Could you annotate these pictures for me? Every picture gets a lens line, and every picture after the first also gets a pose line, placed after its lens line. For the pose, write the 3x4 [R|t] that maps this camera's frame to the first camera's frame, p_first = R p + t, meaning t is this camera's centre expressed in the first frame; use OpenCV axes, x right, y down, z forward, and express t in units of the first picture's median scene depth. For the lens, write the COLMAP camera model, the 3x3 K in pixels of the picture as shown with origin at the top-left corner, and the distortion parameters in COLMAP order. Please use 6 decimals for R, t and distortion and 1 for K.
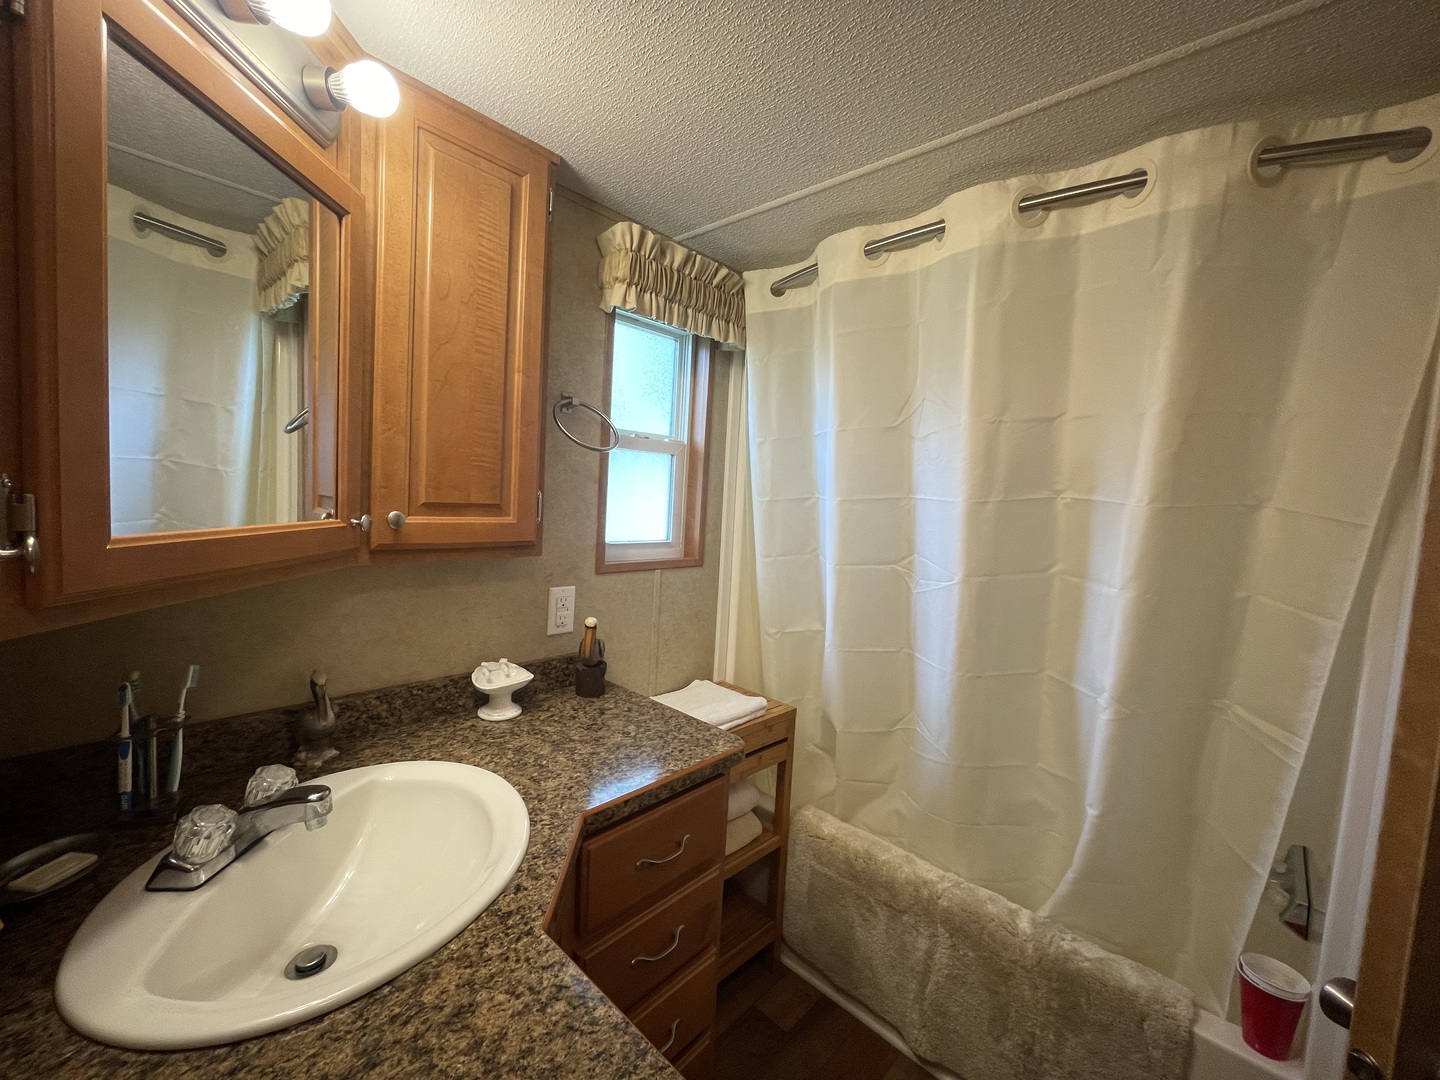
lens RADIAL K [[584.4, 0, 715.8], [0, 584.4, 536.2], [0, 0, 1]] dist [0.000597, -0.001174]
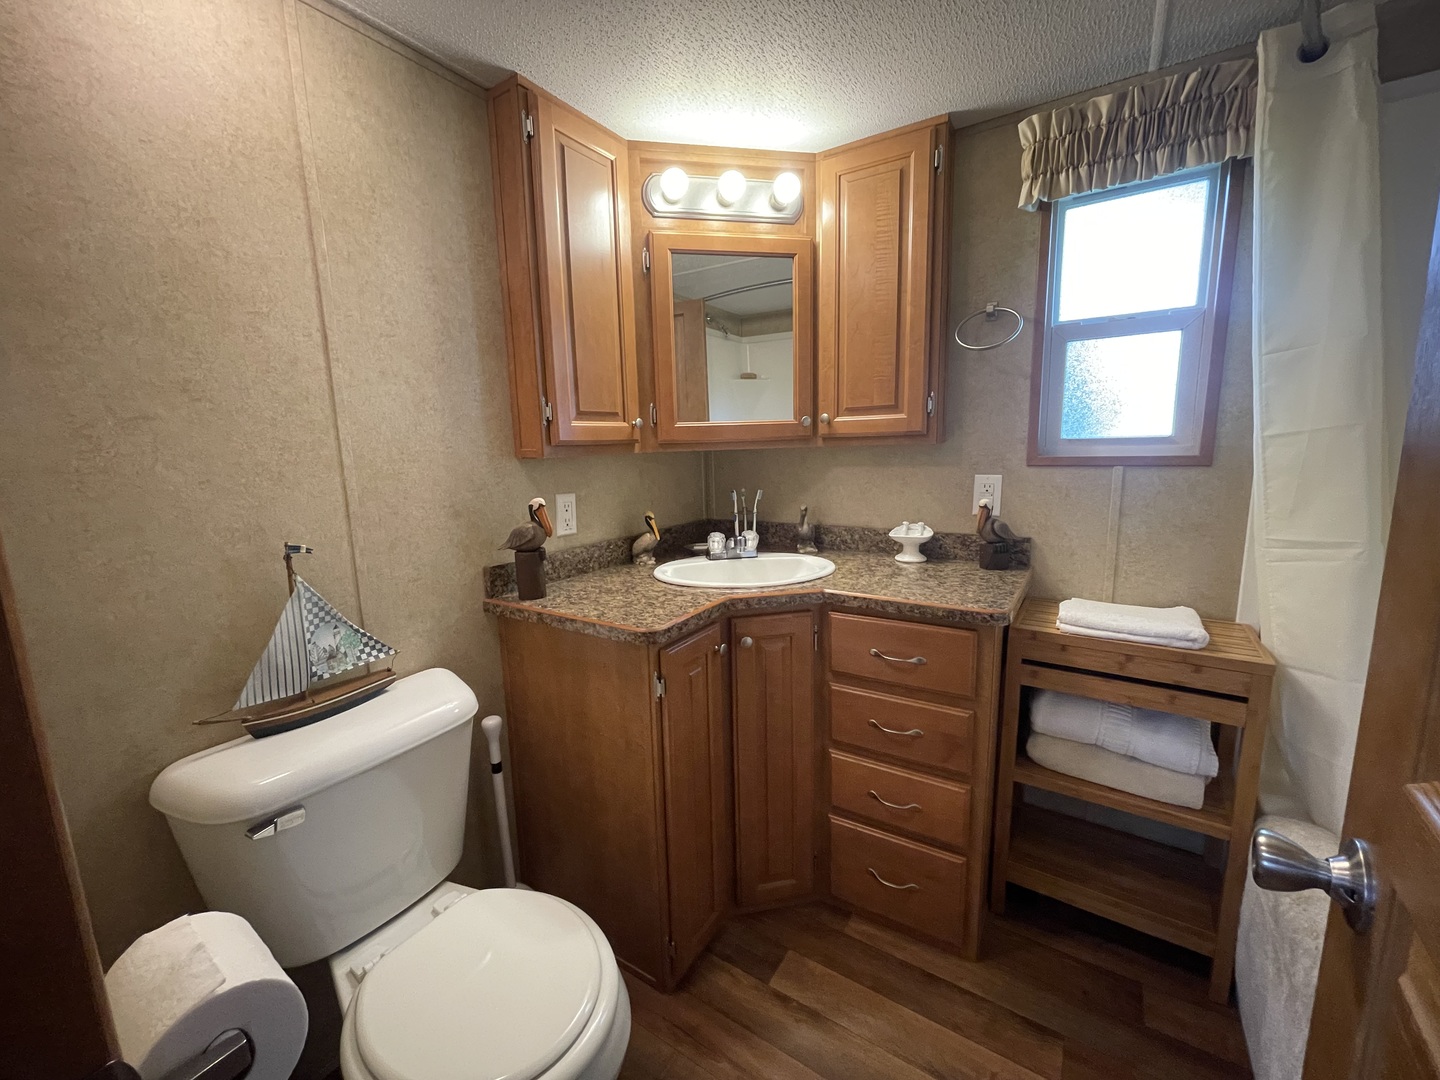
lens RADIAL K [[583.9, 0, 715.8], [0, 583.9, 534.9], [0, 0, 1]] dist [-0.002855, 0.000090]
pose [[0.175912, 0.098675, -0.979448, 0.951903], [-0.031938, 0.995012, 0.094506, 0.136104], [0.983888, 0.014657, 0.178186, 0.316713]]
